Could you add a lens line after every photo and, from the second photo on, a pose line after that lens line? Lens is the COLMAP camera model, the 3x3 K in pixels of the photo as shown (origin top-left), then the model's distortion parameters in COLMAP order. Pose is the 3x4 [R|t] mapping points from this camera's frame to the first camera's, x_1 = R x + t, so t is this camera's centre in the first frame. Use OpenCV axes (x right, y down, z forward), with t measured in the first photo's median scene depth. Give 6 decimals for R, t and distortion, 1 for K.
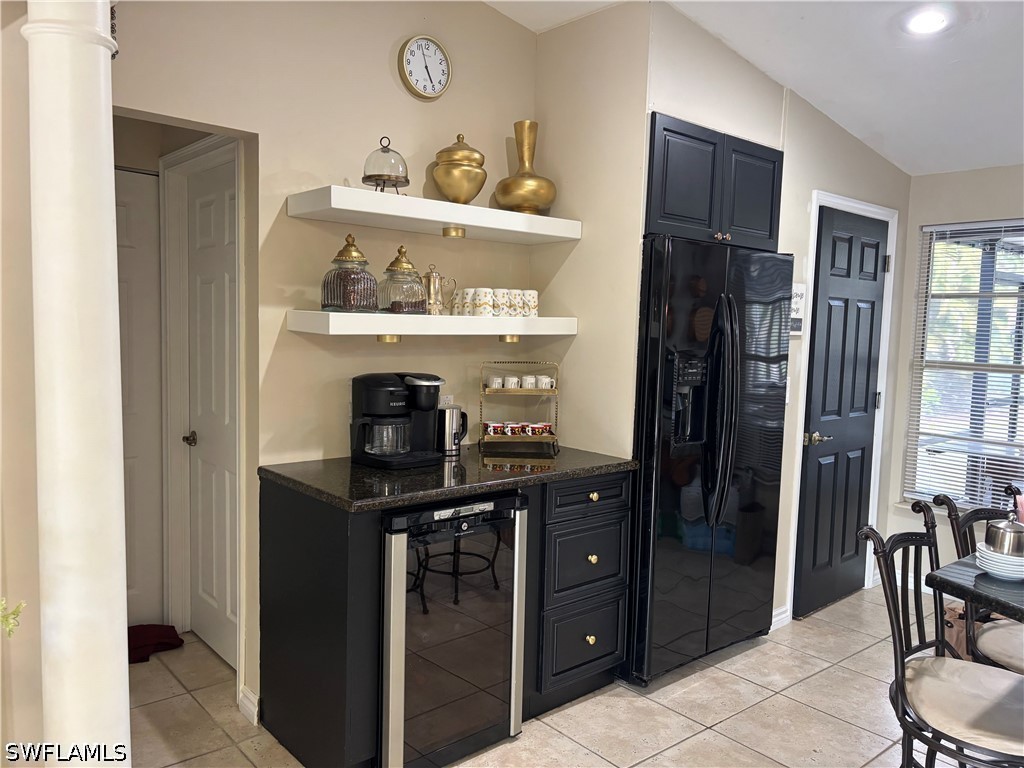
lens RADIAL K [[778.1, 0, 512.1], [0, 778.1, 383.4], [0, 0, 1]] dist [0.050187, -0.036276]
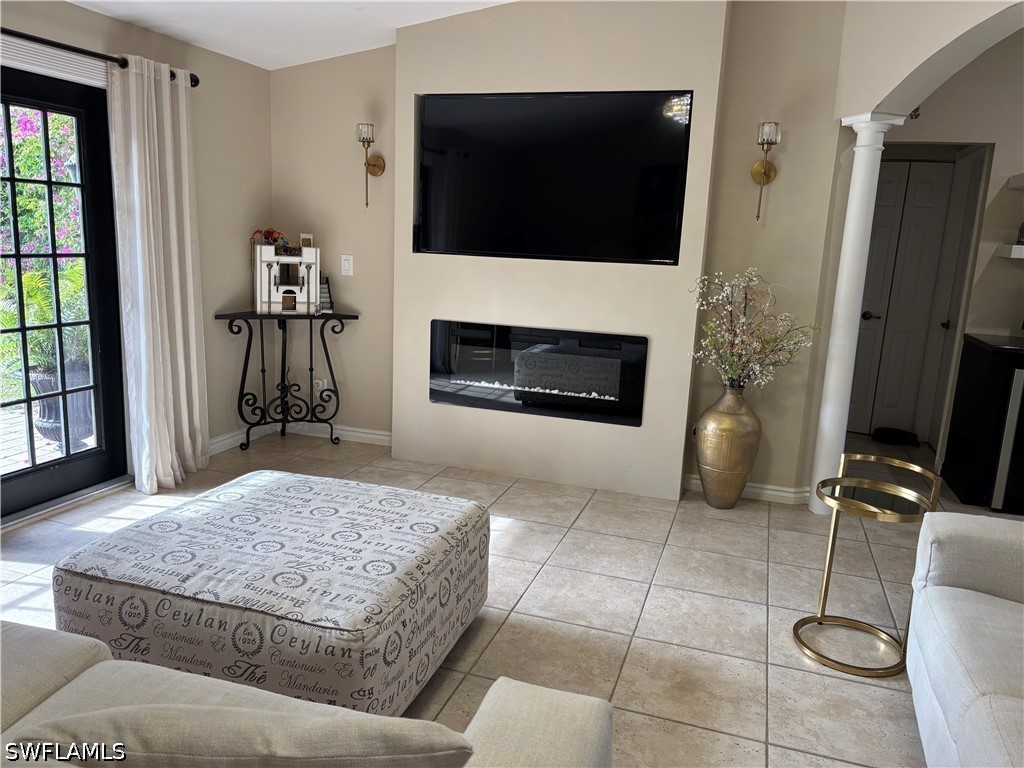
lens RADIAL K [[778.1, 0, 504.8], [0, 778.1, 392.7], [0, 0, 1]] dist [0.050187, -0.036276]
pose [[0.516154, 0.164190, -0.840611, 0.671765], [-0.094574, 0.986378, 0.134591, 0.097695], [0.851258, 0.010030, 0.524651, -0.838994]]
